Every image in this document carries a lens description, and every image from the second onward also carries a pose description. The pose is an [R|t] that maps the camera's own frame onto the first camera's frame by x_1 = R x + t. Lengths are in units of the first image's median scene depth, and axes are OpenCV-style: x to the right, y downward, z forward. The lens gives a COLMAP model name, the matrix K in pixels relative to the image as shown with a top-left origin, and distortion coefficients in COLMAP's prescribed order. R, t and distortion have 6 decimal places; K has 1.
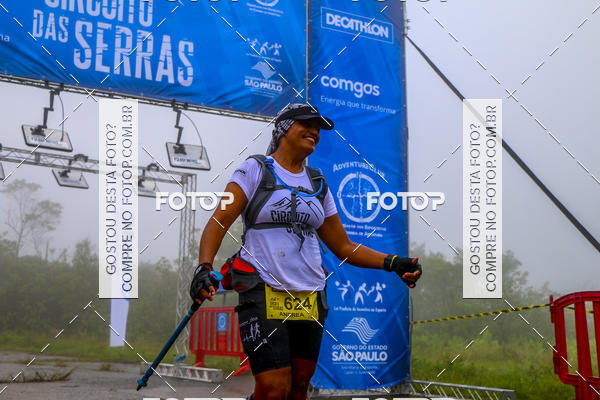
lens RADIAL K [[761.8, 0, 300.2], [0, 761.8, 195.0], [0, 0, 1]] dist [0.010707, 0.100731]
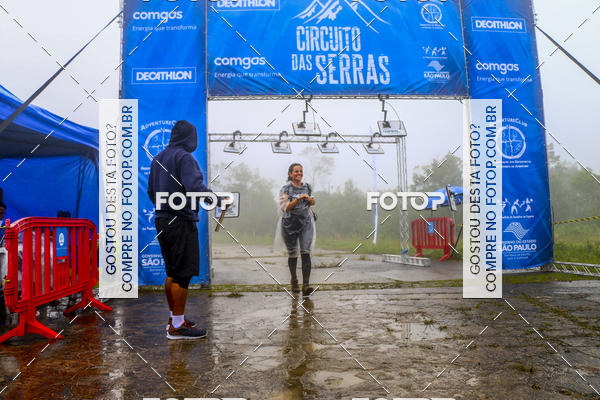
lens RADIAL K [[585.7, 0, 299.3], [0, 585.7, 200.6], [0, 0, 1]] dist [-0.254296, 0.272969]
pose [[0.926077, -0.074093, -0.369989, 0.100683], [0.112706, 0.990086, 0.083829, -0.023505], [0.360109, -0.119332, 0.925246, -0.183576]]
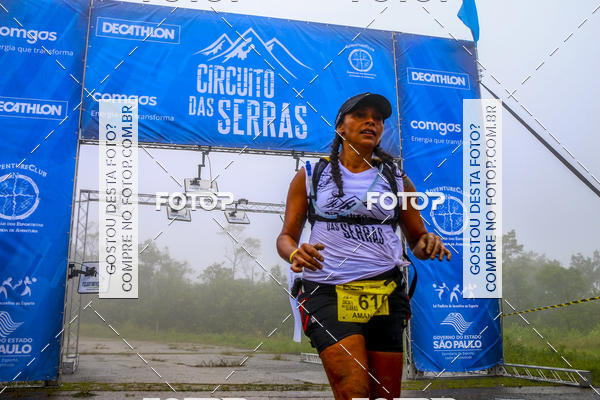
lens RADIAL K [[579.8, 0, 298.2], [0, 579.8, 195.8], [0, 0, 1]] dist [-0.146304, 0.251714]
pose [[0.963307, -0.079326, -0.256410, 0.085250], [0.064702, 0.995786, -0.064989, 0.017329], [0.260485, 0.046015, 0.964381, 0.041716]]
